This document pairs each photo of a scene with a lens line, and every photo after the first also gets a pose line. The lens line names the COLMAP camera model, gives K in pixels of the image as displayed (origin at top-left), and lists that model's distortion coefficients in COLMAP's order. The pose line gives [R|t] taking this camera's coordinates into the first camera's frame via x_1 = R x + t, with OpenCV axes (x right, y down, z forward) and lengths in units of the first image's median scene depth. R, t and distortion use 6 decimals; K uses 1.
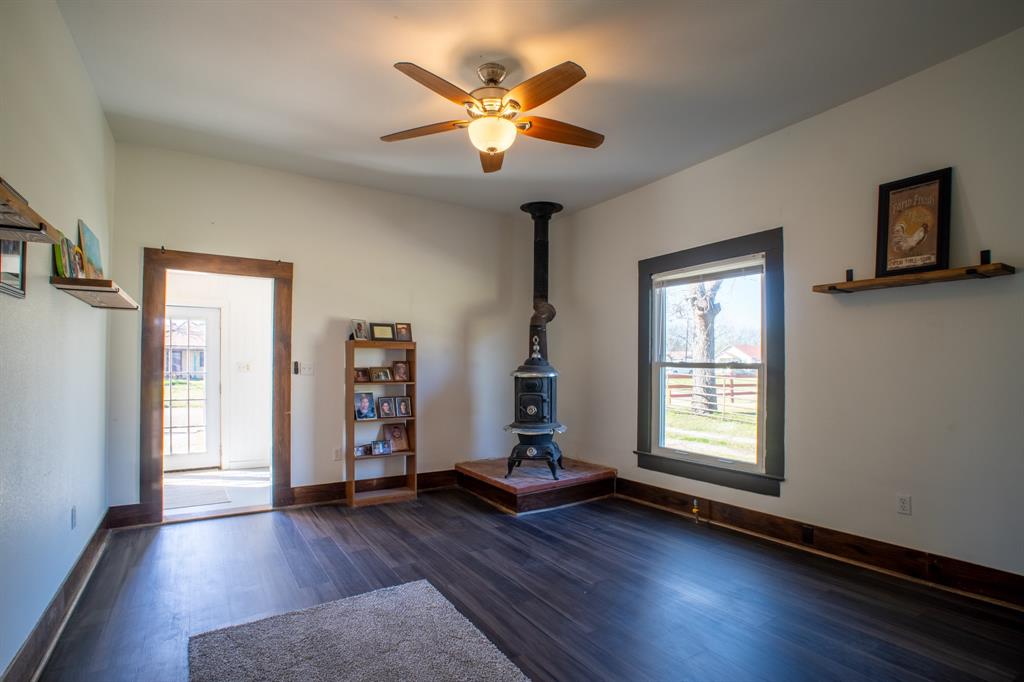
lens RADIAL K [[497.7, 0, 516.1], [0, 497.7, 361.1], [0, 0, 1]] dist [-0.079750, 0.035052]
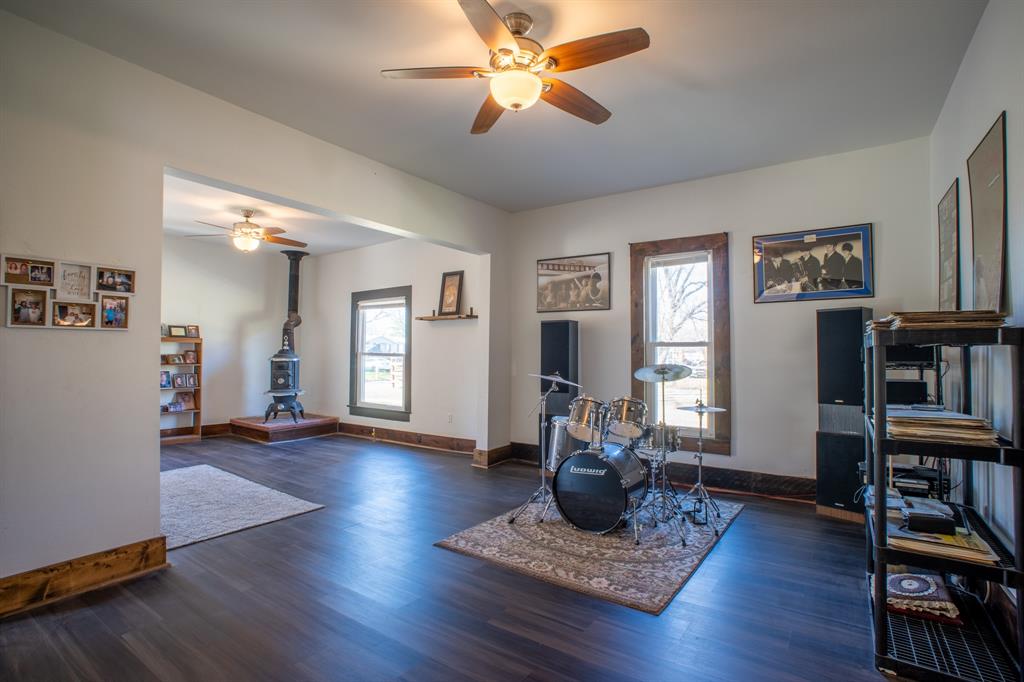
lens RADIAL K [[521.0, 0, 512.0], [0, 521.0, 341.0], [0, 0, 1]] dist [-0.024363, -0.000366]
pose [[0.939968, 0.014536, 0.340953, 0.159308], [-0.009483, 0.999819, -0.016480, -0.012508], [-0.341131, 0.012258, 0.939936, -0.855449]]
